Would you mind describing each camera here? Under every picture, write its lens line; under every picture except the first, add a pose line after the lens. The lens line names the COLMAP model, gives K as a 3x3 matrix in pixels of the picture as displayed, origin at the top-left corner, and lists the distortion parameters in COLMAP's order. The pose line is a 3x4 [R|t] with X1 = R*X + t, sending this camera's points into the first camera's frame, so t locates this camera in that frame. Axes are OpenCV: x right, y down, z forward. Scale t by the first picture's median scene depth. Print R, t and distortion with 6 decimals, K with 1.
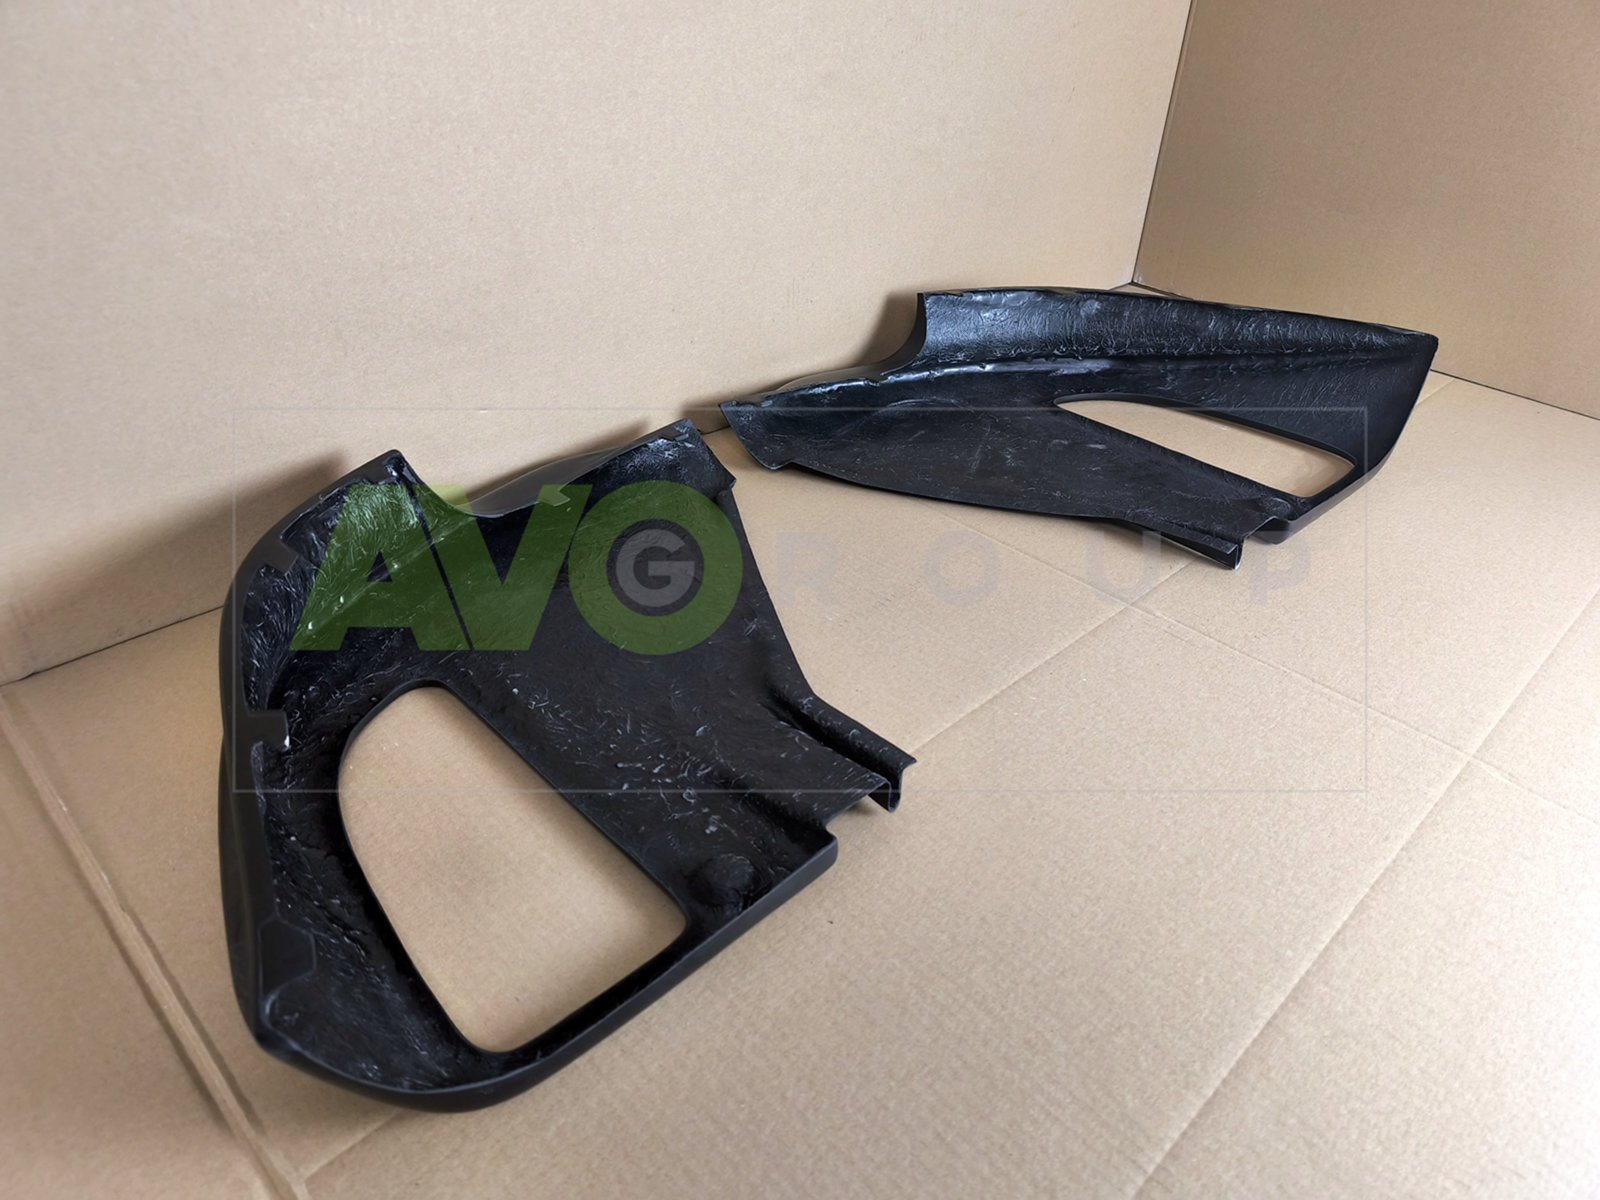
lens RADIAL K [[1090.7, 0, 796.3], [0, 1090.7, 607.1], [0, 0, 1]] dist [0.013587, -0.020943]
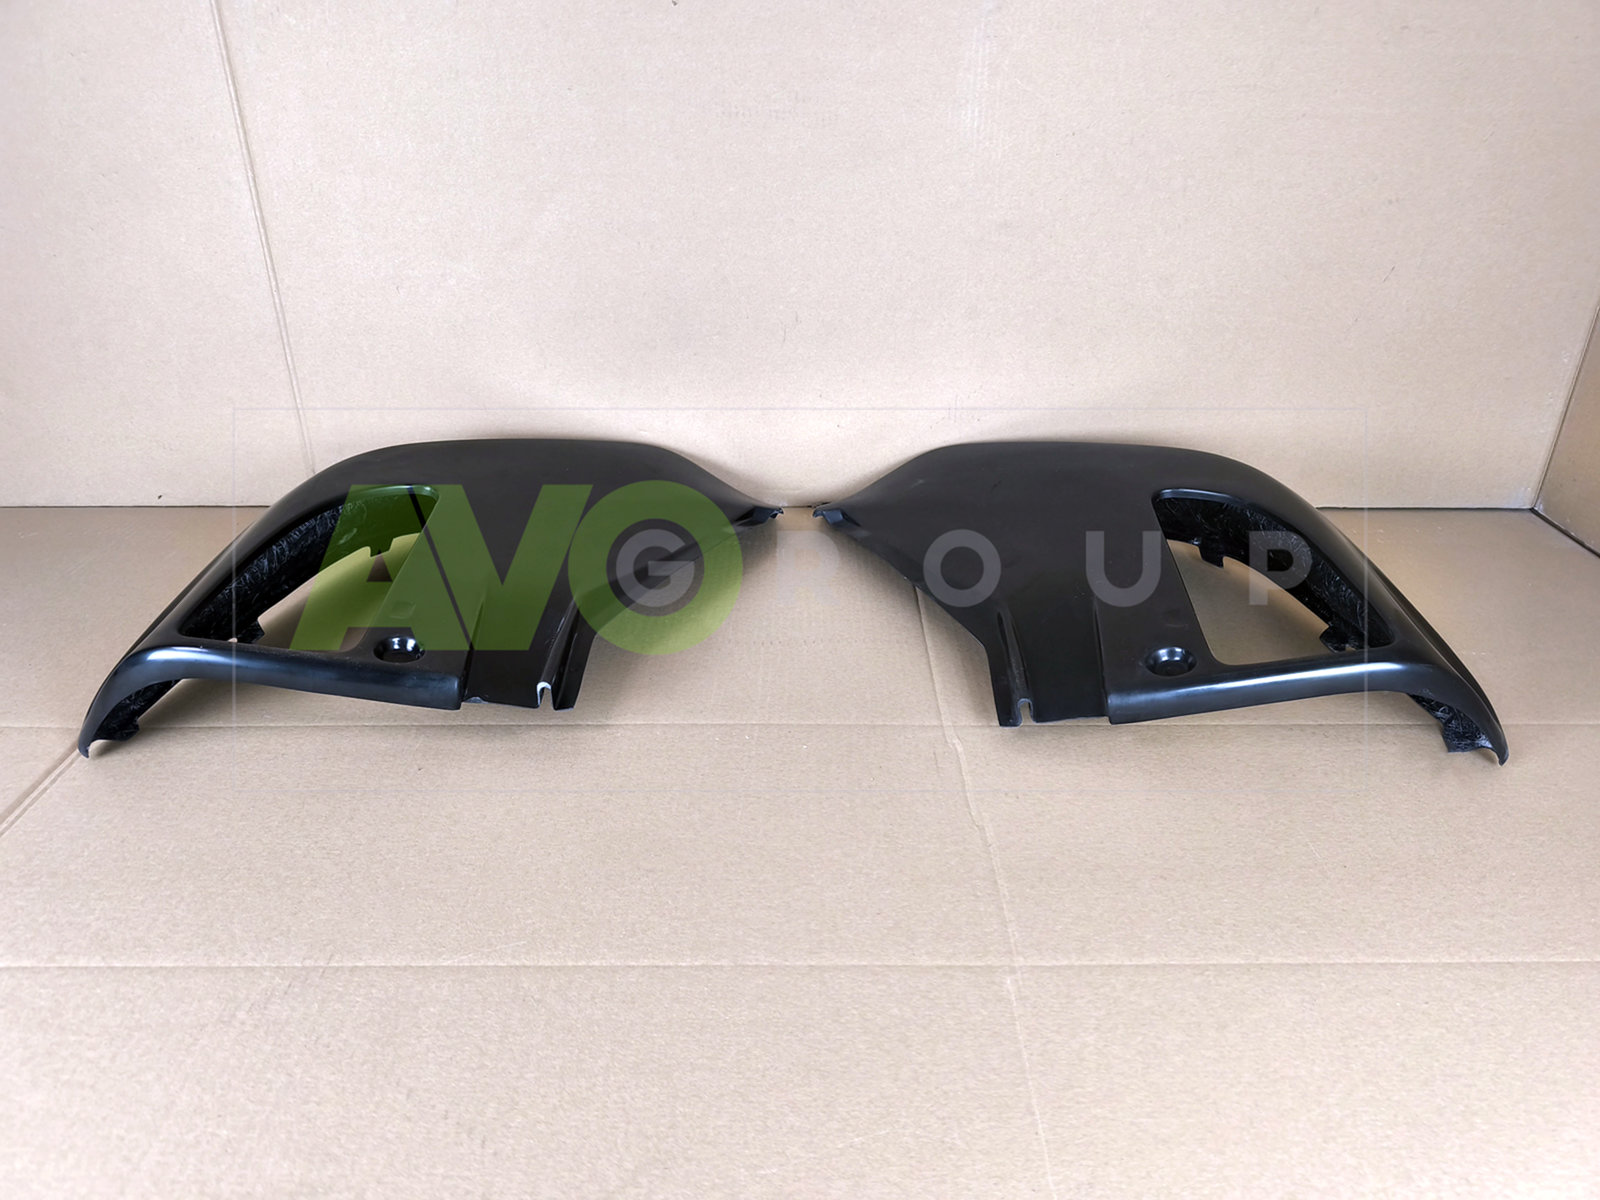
lens RADIAL K [[1090.7, 0, 806.4], [0, 1090.7, 607.7], [0, 0, 1]] dist [0.013587, -0.020943]
pose [[0.715057, 0.292437, -0.634960, 0.966021], [-0.369399, 0.929194, 0.011952, -0.080781], [0.593496, 0.226007, 0.772453, 0.139219]]
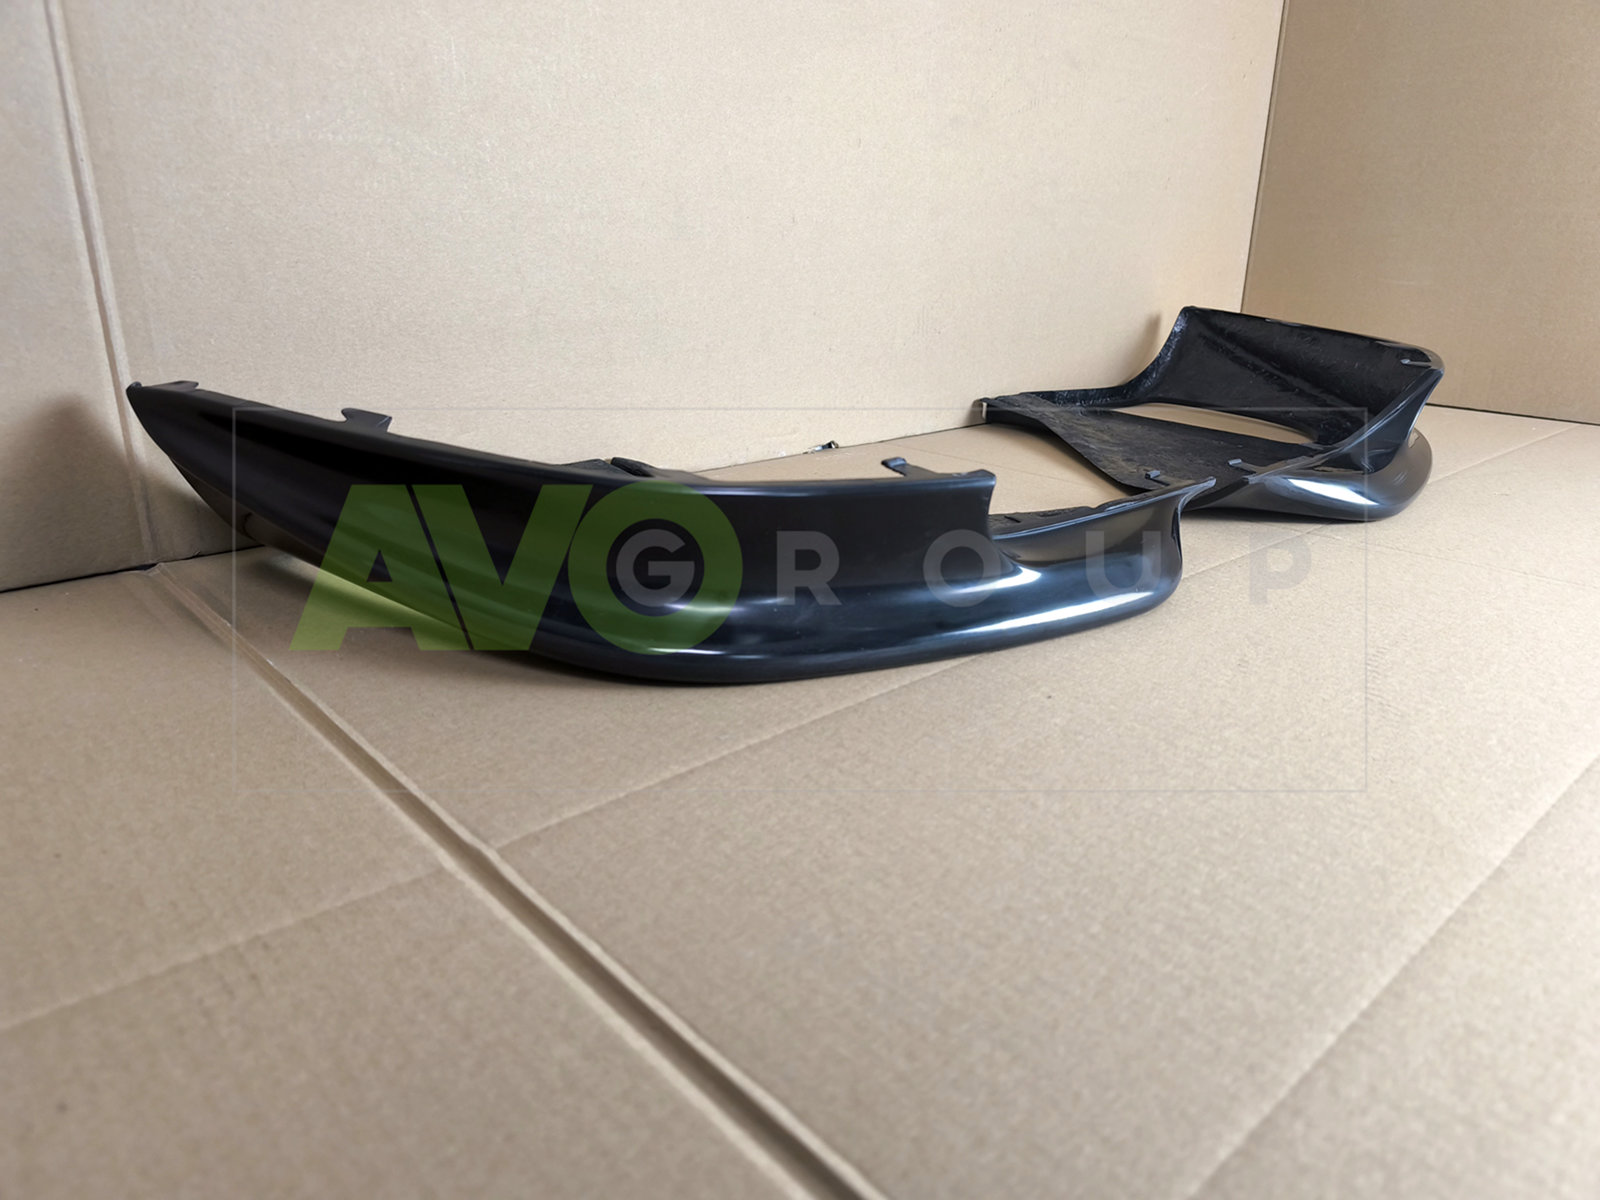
lens RADIAL K [[1090.7, 0, 803.7], [0, 1090.7, 601.0], [0, 0, 1]] dist [0.013587, -0.020943]
pose [[0.998778, -0.012813, -0.047729, -0.103804], [0.000102, 0.966338, -0.257275, 0.355114], [0.049419, 0.256956, 0.965159, 0.082300]]
